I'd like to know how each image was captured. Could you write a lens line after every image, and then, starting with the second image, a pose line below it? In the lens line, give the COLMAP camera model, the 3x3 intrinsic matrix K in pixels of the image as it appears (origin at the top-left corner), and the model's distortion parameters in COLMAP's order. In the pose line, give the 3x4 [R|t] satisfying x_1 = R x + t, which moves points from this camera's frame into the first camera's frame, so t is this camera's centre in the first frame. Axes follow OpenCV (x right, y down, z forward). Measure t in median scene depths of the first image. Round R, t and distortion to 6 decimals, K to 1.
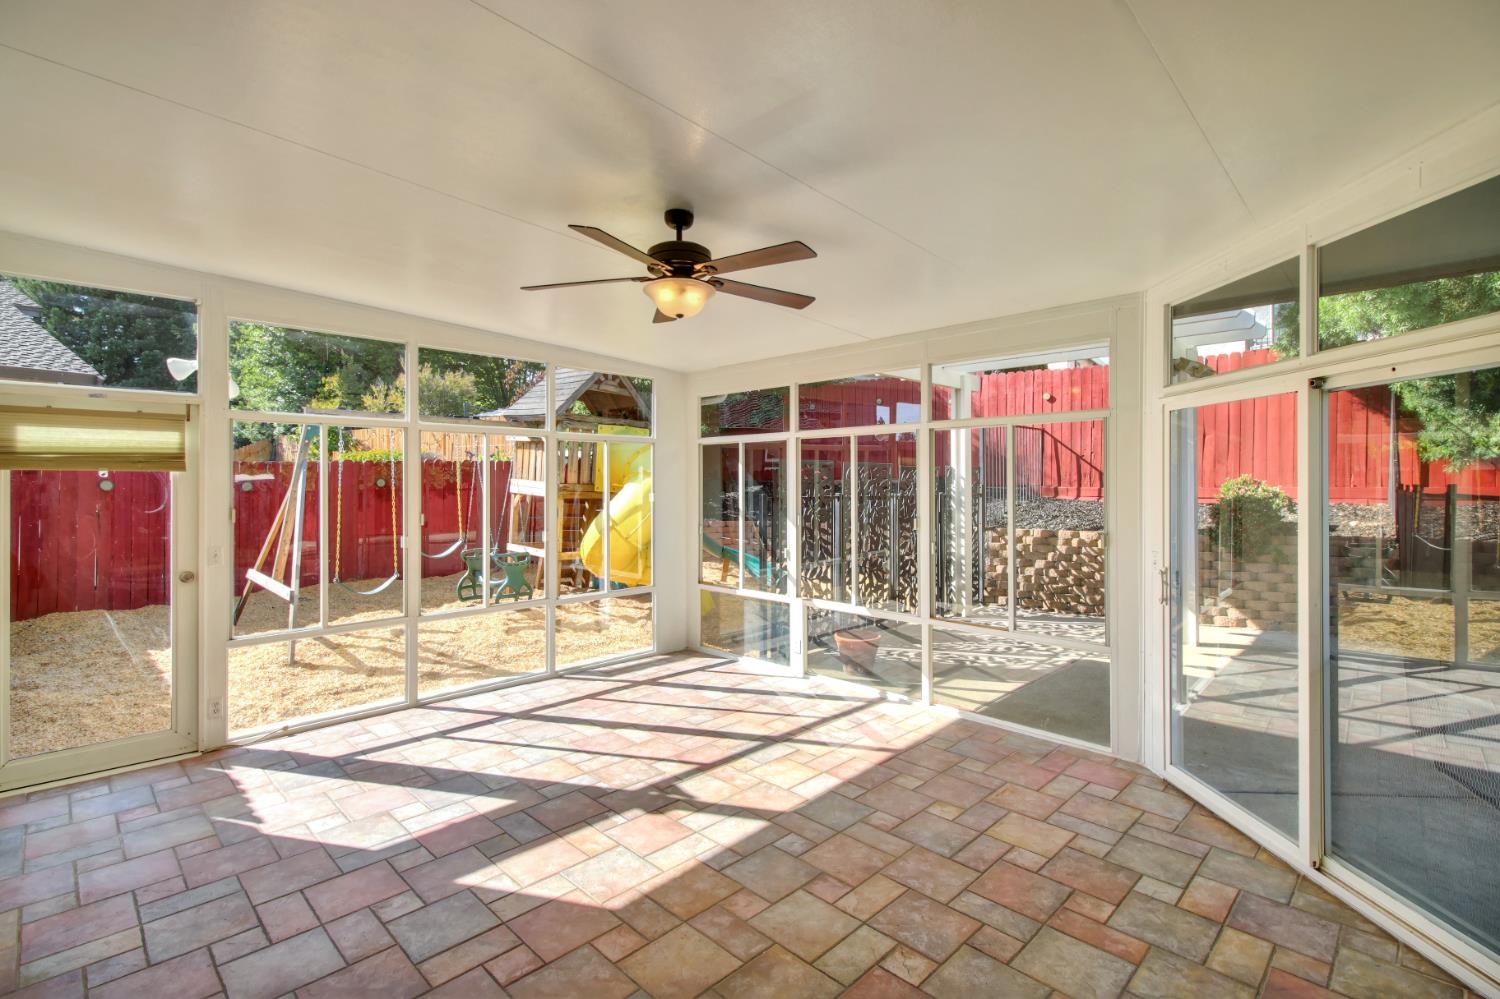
lens RADIAL K [[690.3, 0, 745.5], [0, 690.3, 481.1], [0, 0, 1]] dist [0.019094, -0.010171]
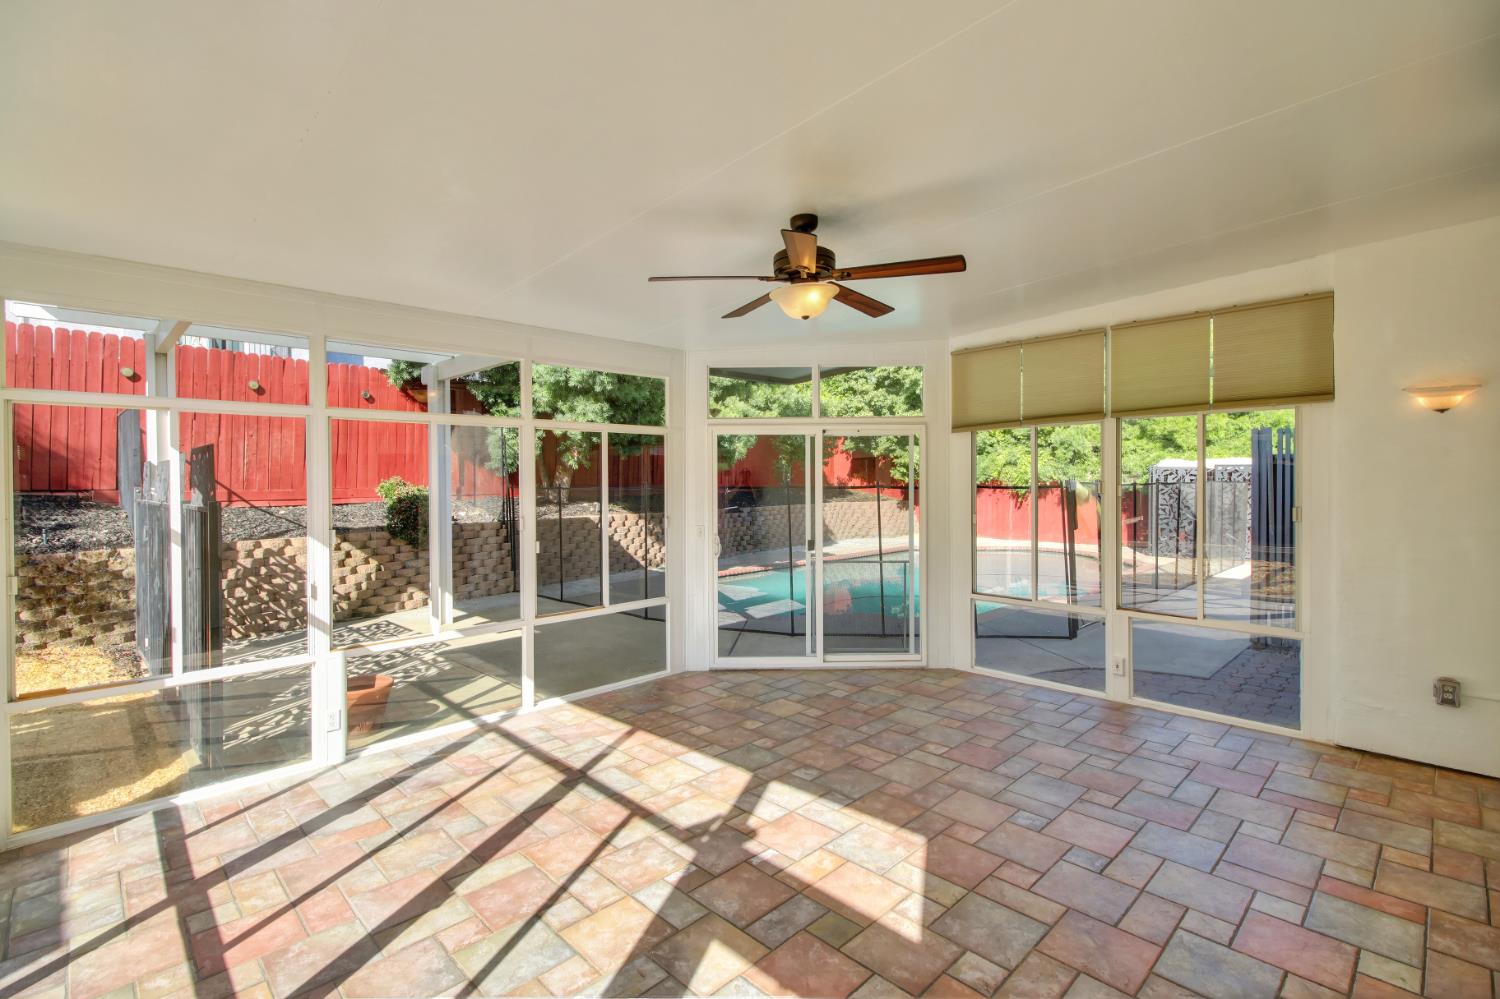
lens RADIAL K [[690.3, 0, 756.0], [0, 690.3, 488.7], [0, 0, 1]] dist [0.019094, -0.010171]
pose [[0.012049, -0.012477, 0.999850, -0.848005], [0.008393, 0.999888, 0.012377, 0.003942], [-0.999892, 0.008242, 0.012152, 0.792008]]
